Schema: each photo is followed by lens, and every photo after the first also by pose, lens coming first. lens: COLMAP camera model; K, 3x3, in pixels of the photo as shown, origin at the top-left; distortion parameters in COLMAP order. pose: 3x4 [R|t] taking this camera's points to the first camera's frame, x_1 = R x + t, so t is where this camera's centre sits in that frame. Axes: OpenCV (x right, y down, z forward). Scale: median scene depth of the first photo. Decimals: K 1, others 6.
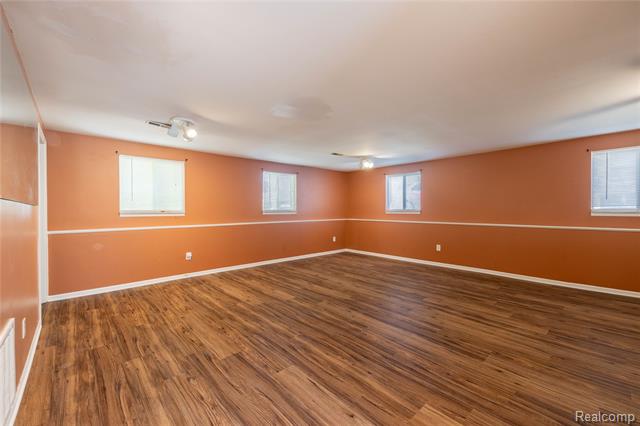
lens RADIAL K [[261.0, 0, 321.2], [0, 261.0, 214.1], [0, 0, 1]] dist [0.043241, -0.007635]
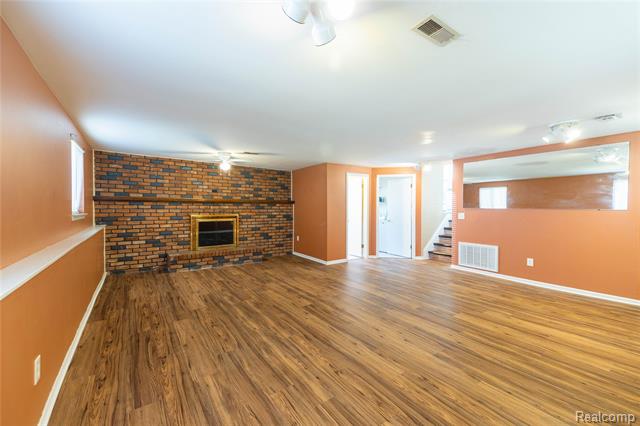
lens RADIAL K [[261.0, 0, 322.0], [0, 261.0, 212.2], [0, 0, 1]] dist [0.043241, -0.007635]
pose [[-0.992453, -0.007159, 0.122419, 0.262883], [-0.002537, 0.999279, 0.037872, -0.063214], [-0.122602, 0.037276, -0.991756, 2.228044]]
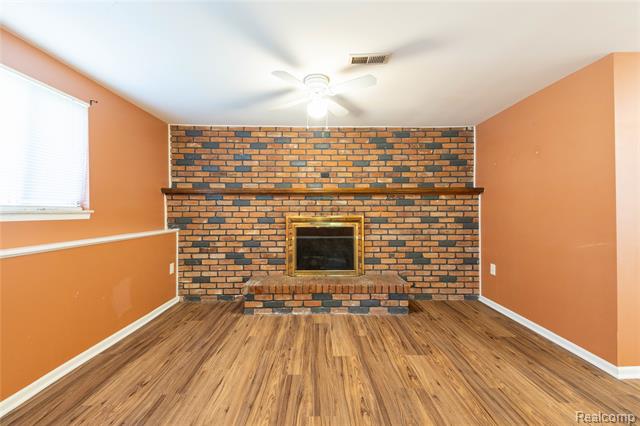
lens RADIAL K [[261.0, 0, 321.2], [0, 261.0, 210.8], [0, 0, 1]] dist [0.043241, -0.007635]
pose [[-0.748341, 0.001950, 0.663311, 0.555705], [0.015610, 0.999771, 0.014671, -0.006054], [-0.663130, 0.021333, -0.748200, 1.242698]]
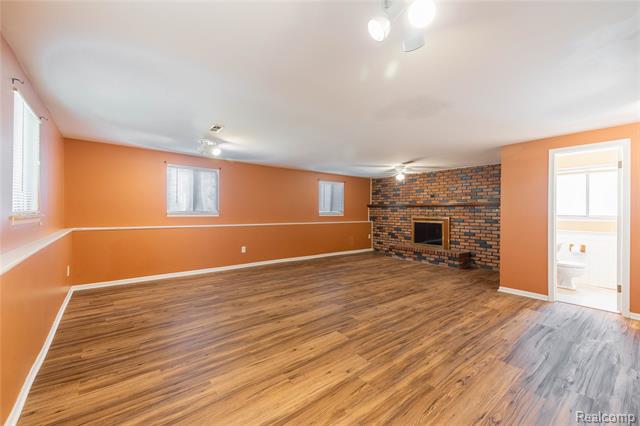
lens RADIAL K [[261.0, 0, 317.8], [0, 261.0, 213.0], [0, 0, 1]] dist [0.043241, -0.007635]
pose [[0.078645, -0.004987, 0.996890, -0.984313], [0.012271, 0.999917, 0.004034, -0.023982], [-0.996827, 0.011916, 0.078699, 1.162074]]
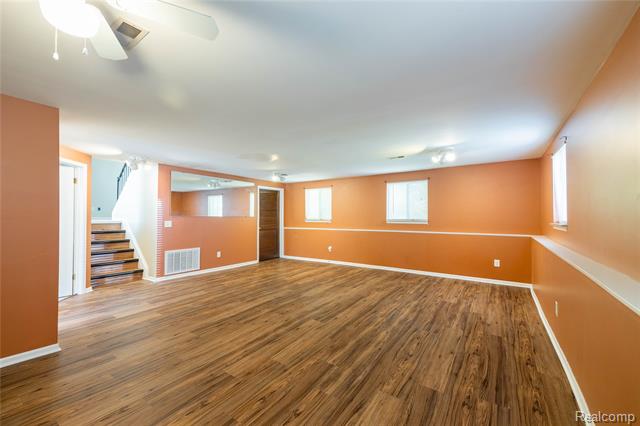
lens RADIAL K [[261.0, 0, 321.8], [0, 261.0, 210.7], [0, 0, 1]] dist [0.043241, -0.007635]
pose [[0.231806, -0.022031, -0.972513, 1.460813], [-0.019831, 0.999429, -0.027367, -0.030175], [0.972560, 0.025630, 0.231236, 0.926148]]
